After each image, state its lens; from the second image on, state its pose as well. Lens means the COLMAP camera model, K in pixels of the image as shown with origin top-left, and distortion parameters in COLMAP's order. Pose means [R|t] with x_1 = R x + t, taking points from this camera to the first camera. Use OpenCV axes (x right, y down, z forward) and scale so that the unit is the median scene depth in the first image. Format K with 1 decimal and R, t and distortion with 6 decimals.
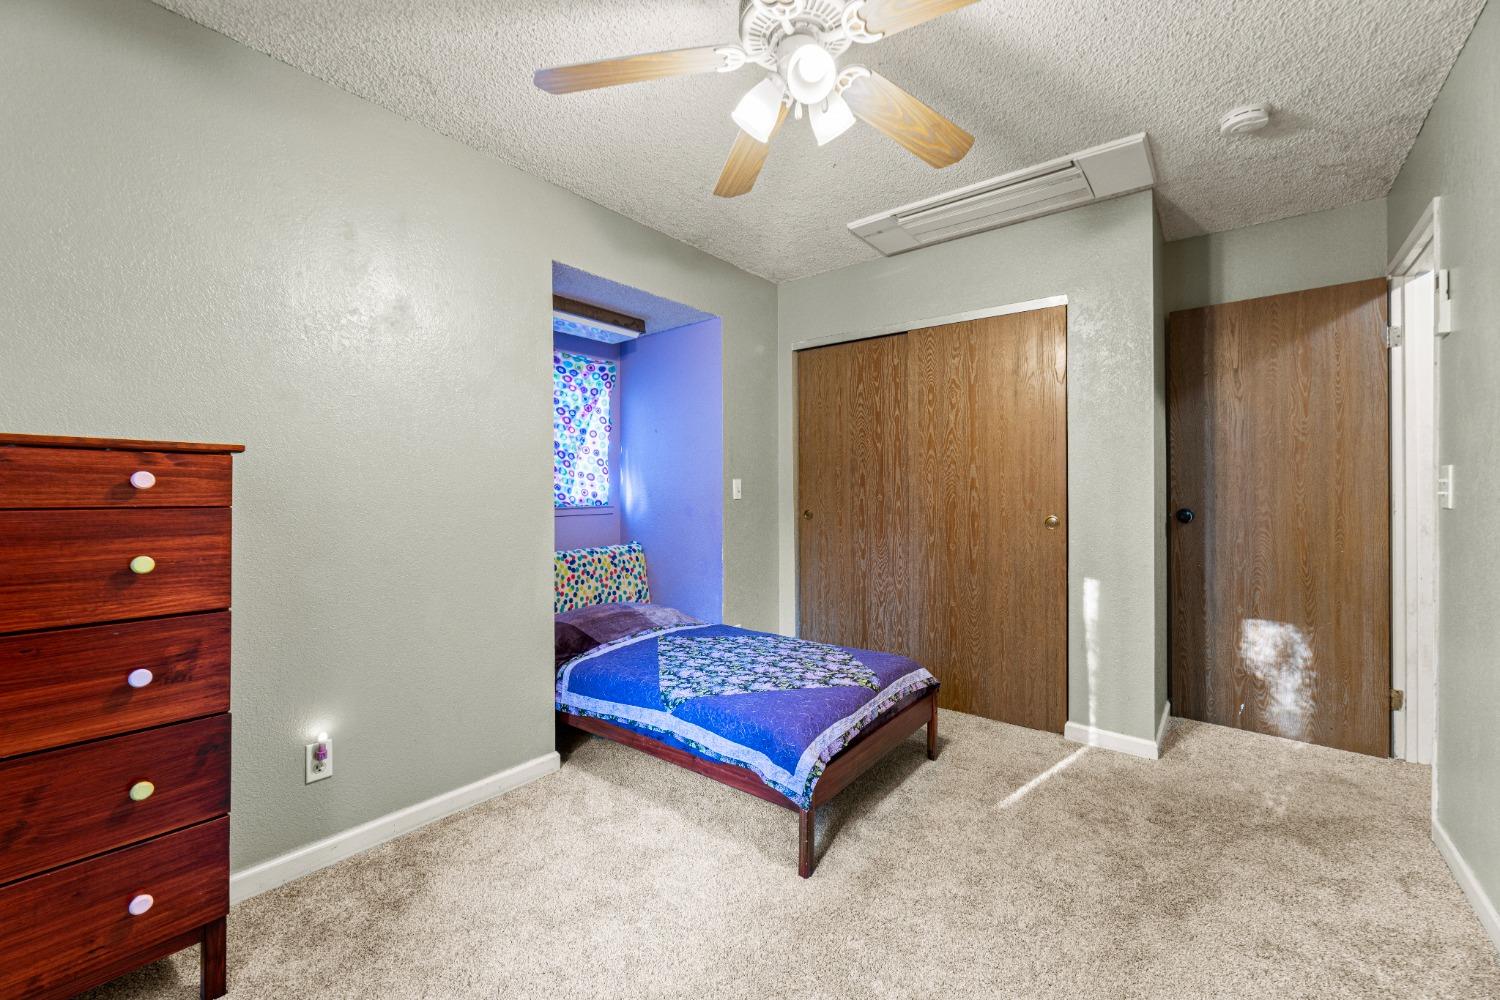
lens RADIAL K [[607.0, 0, 741.9], [0, 607.0, 493.1], [0, 0, 1]] dist [0.000628, 0.000038]
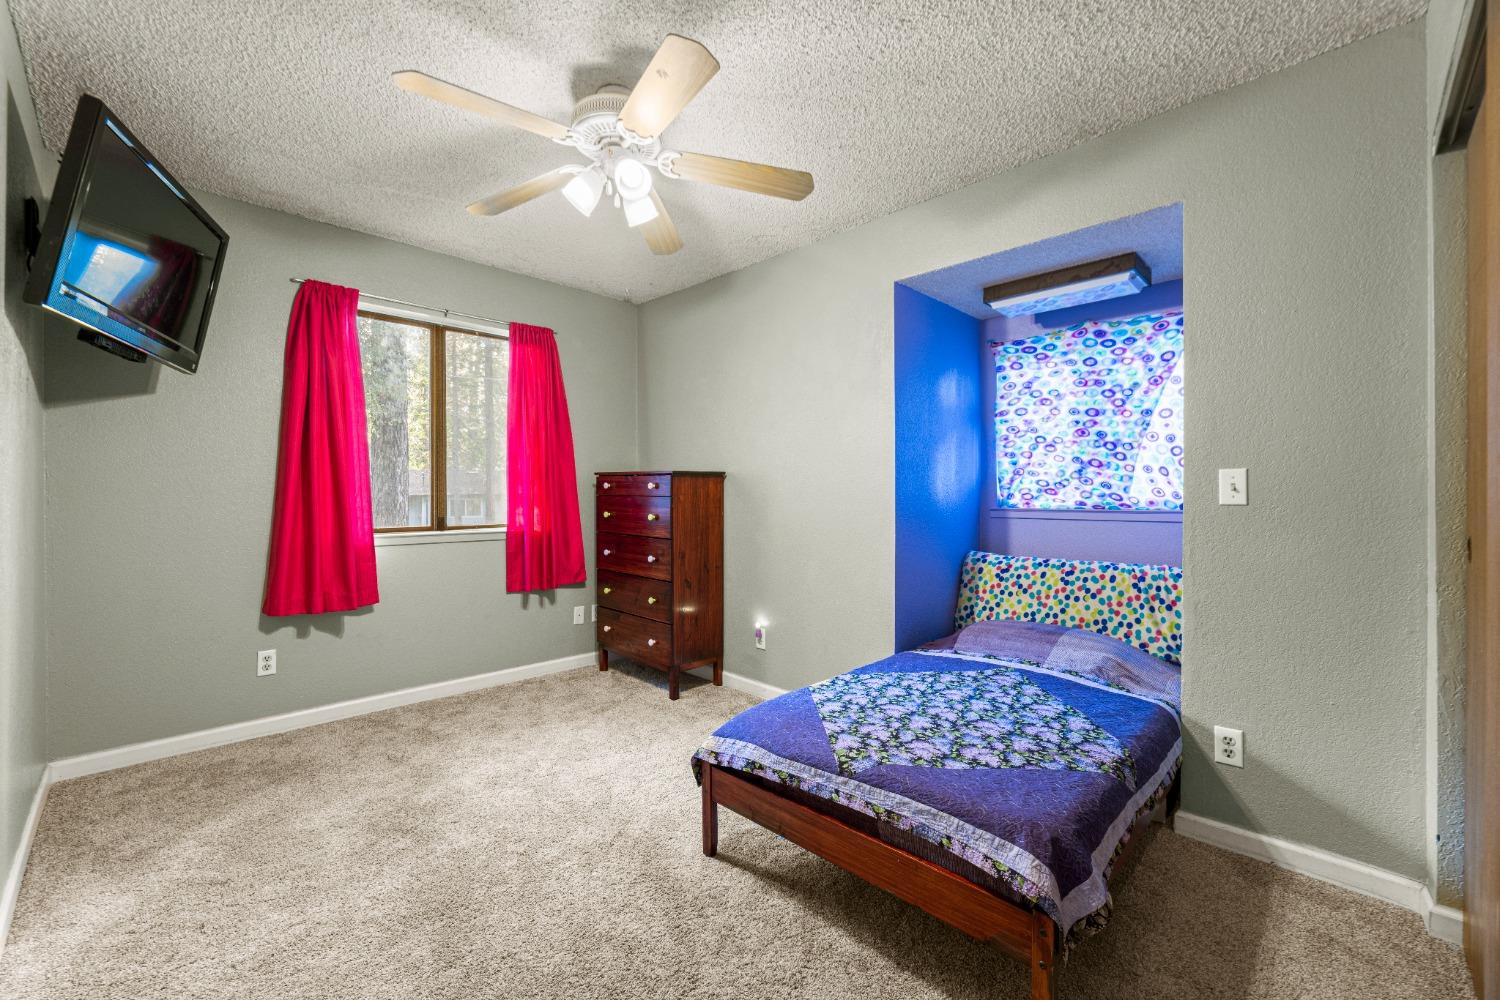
lens RADIAL K [[607.0, 0, 742.2], [0, 607.0, 496.8], [0, 0, 1]] dist [0.000628, 0.000038]
pose [[-0.107898, 0.010452, -0.994107, 0.579028], [-0.003882, 0.999933, 0.010935, -0.001327], [0.994154, 0.005039, -0.107850, 0.592234]]
